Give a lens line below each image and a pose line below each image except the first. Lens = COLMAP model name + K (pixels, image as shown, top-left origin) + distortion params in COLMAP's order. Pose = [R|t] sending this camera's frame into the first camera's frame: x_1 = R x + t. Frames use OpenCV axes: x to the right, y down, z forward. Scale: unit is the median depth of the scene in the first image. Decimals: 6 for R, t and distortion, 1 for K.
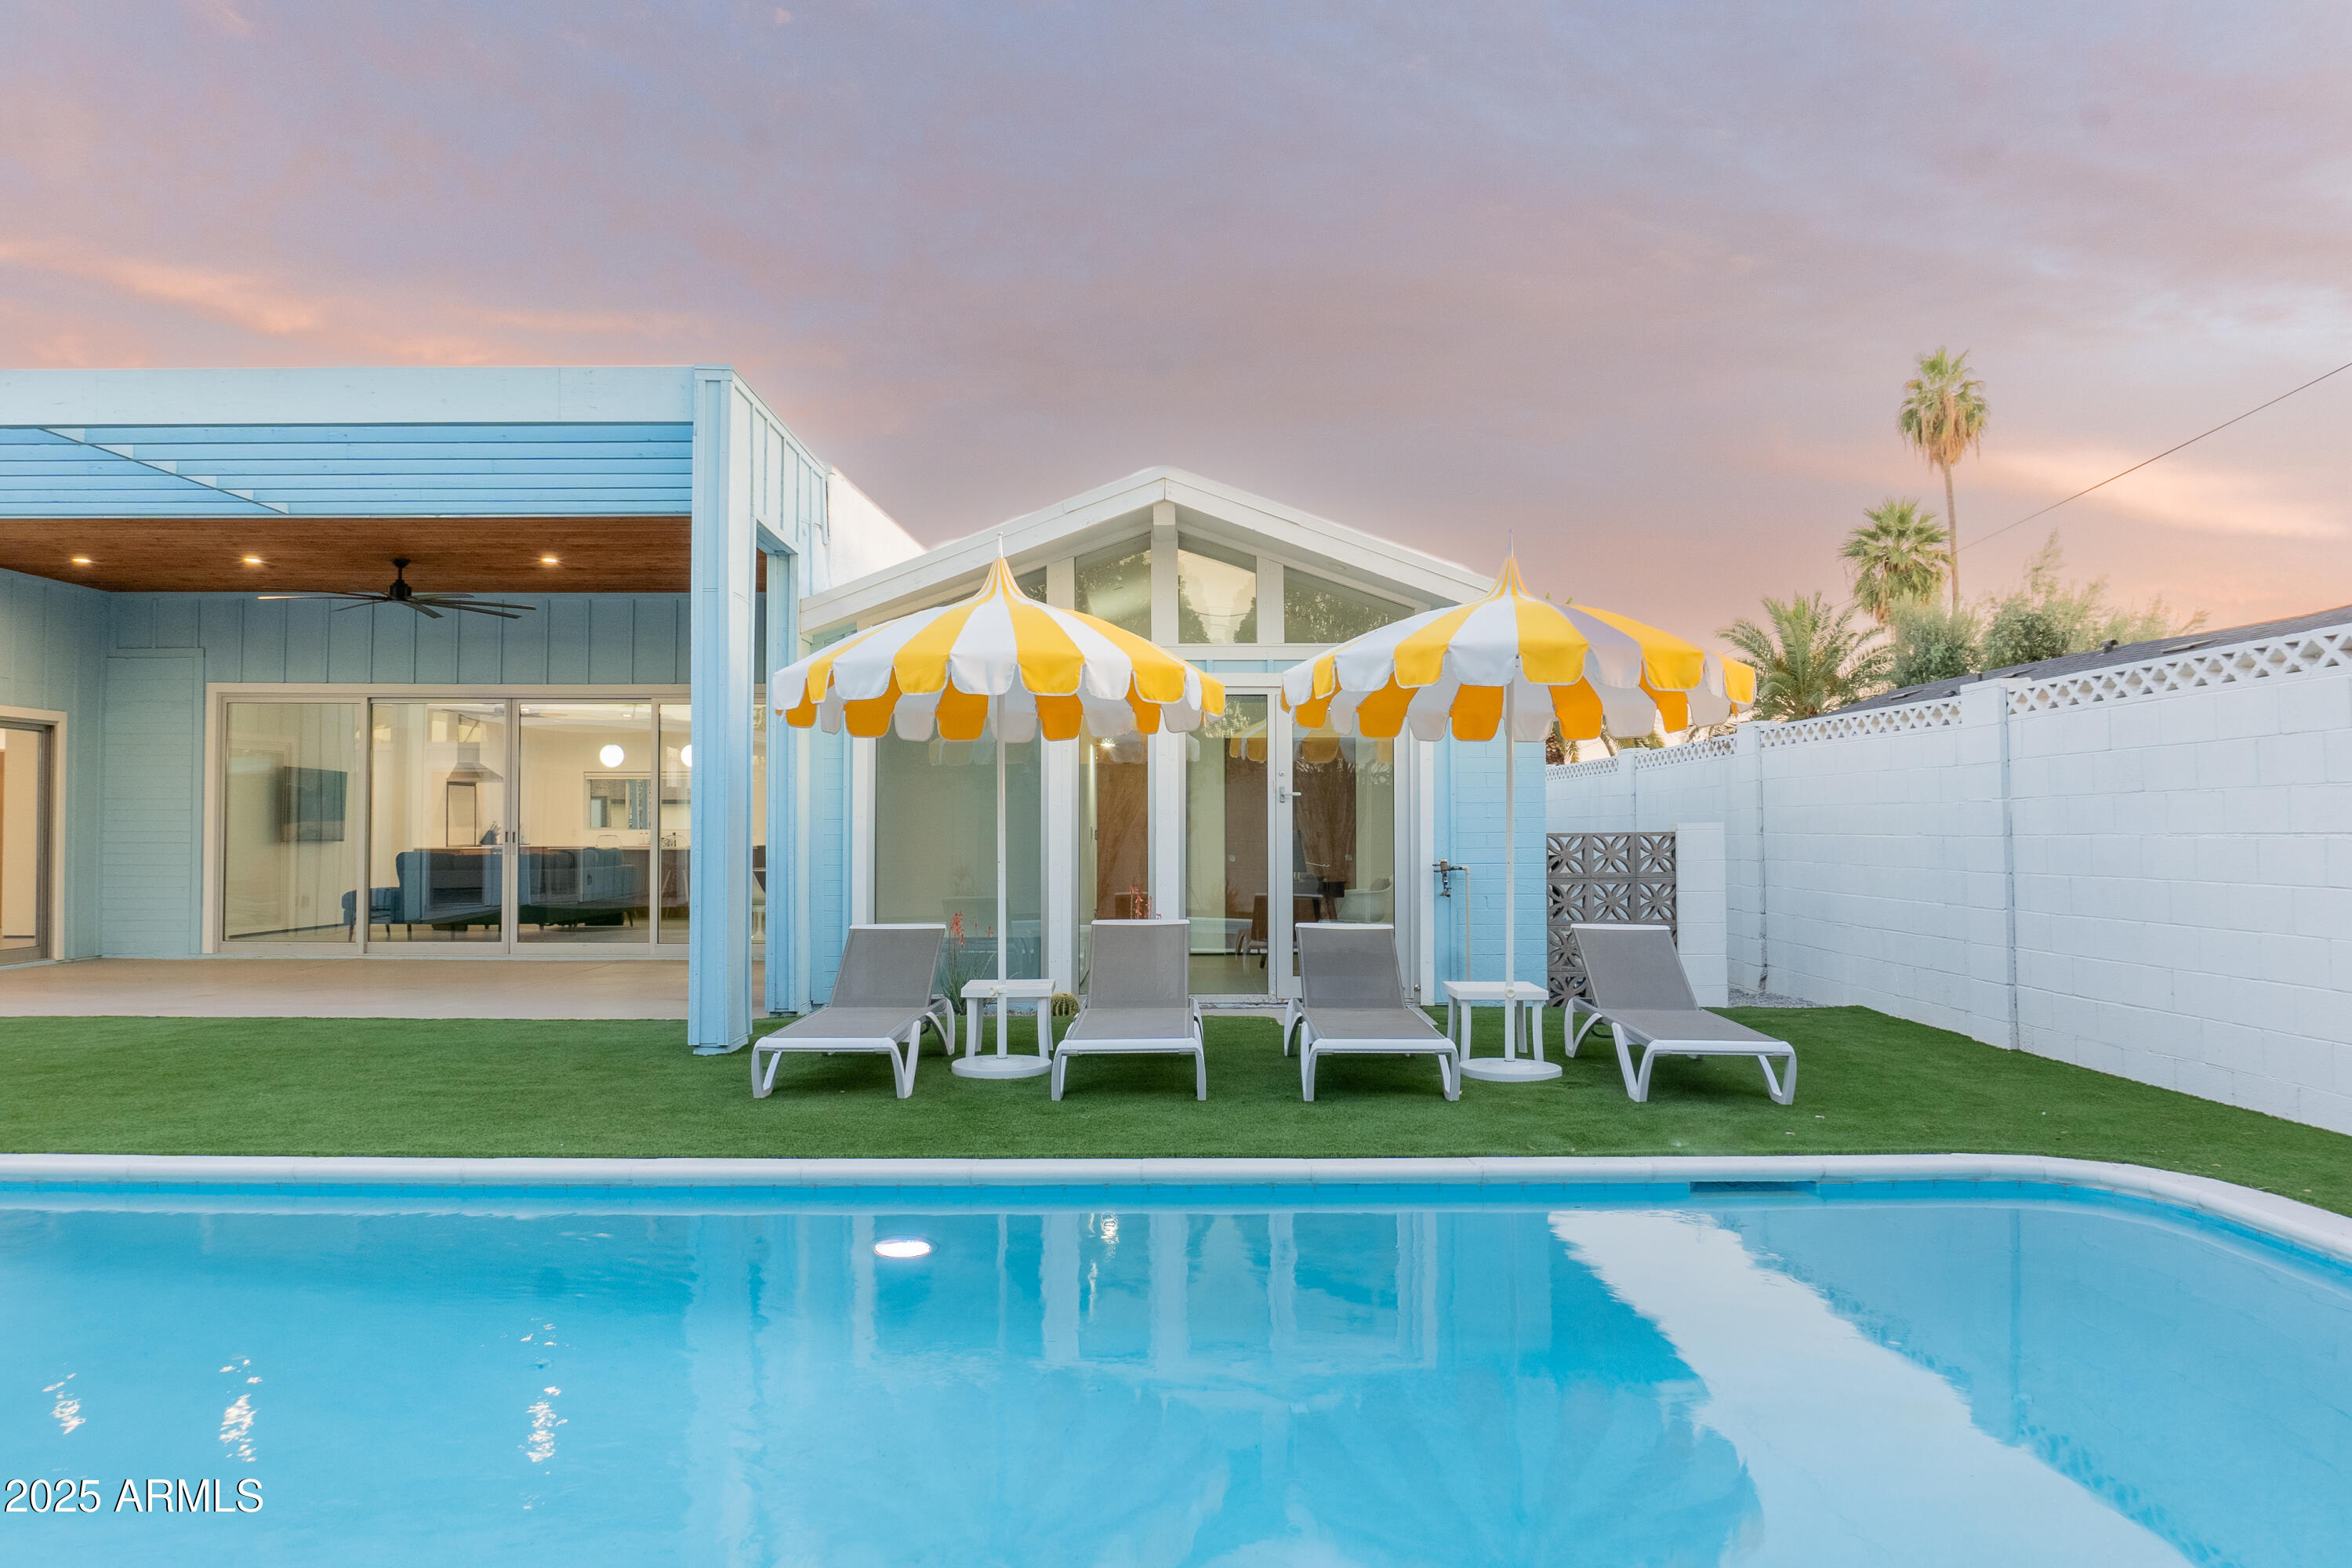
lens RADIAL K [[1617.3, 0, 1176.0], [0, 1617.3, 784.0], [0, 0, 1]] dist [-0.007505, -0.000970]
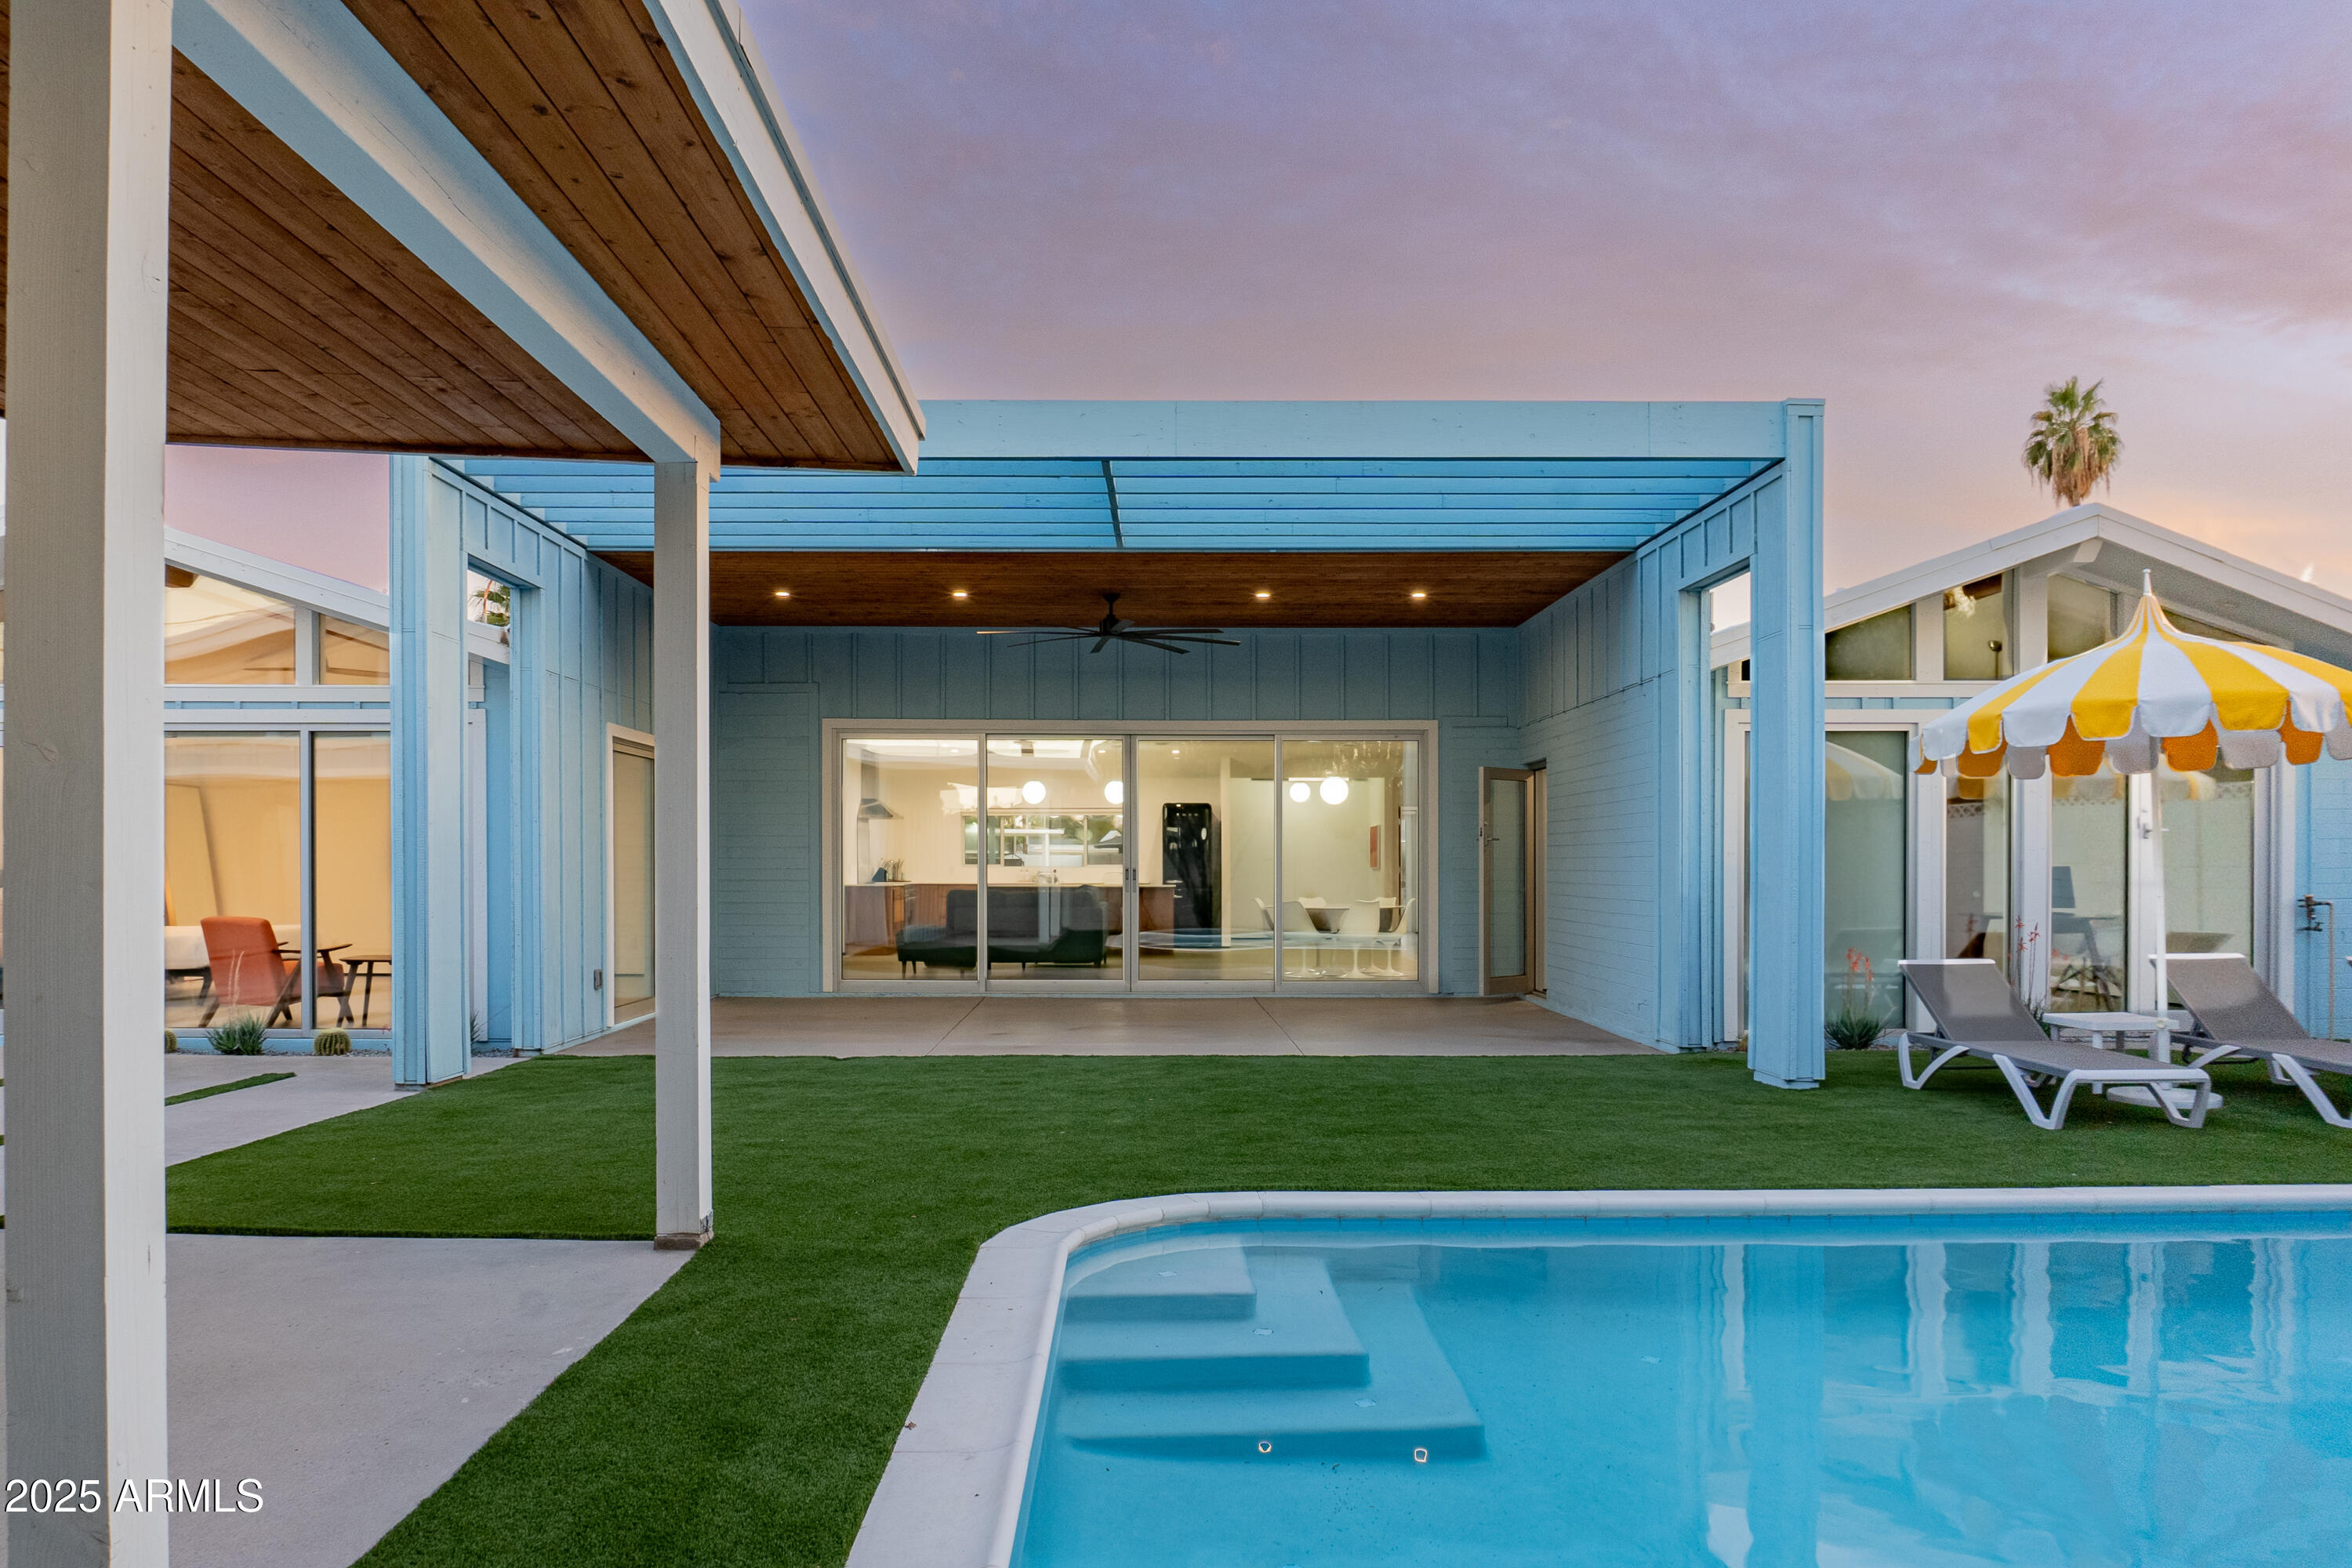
lens RADIAL K [[1625.2, 0, 1170.2], [0, 1625.2, 900.7], [0, 0, 1]] dist [-0.006842, -0.001118]
pose [[0.999890, -0.001633, 0.014758, -0.295811], [0.000902, 0.998777, 0.049429, -0.000442], [-0.014821, -0.049410, 0.998669, -0.003002]]
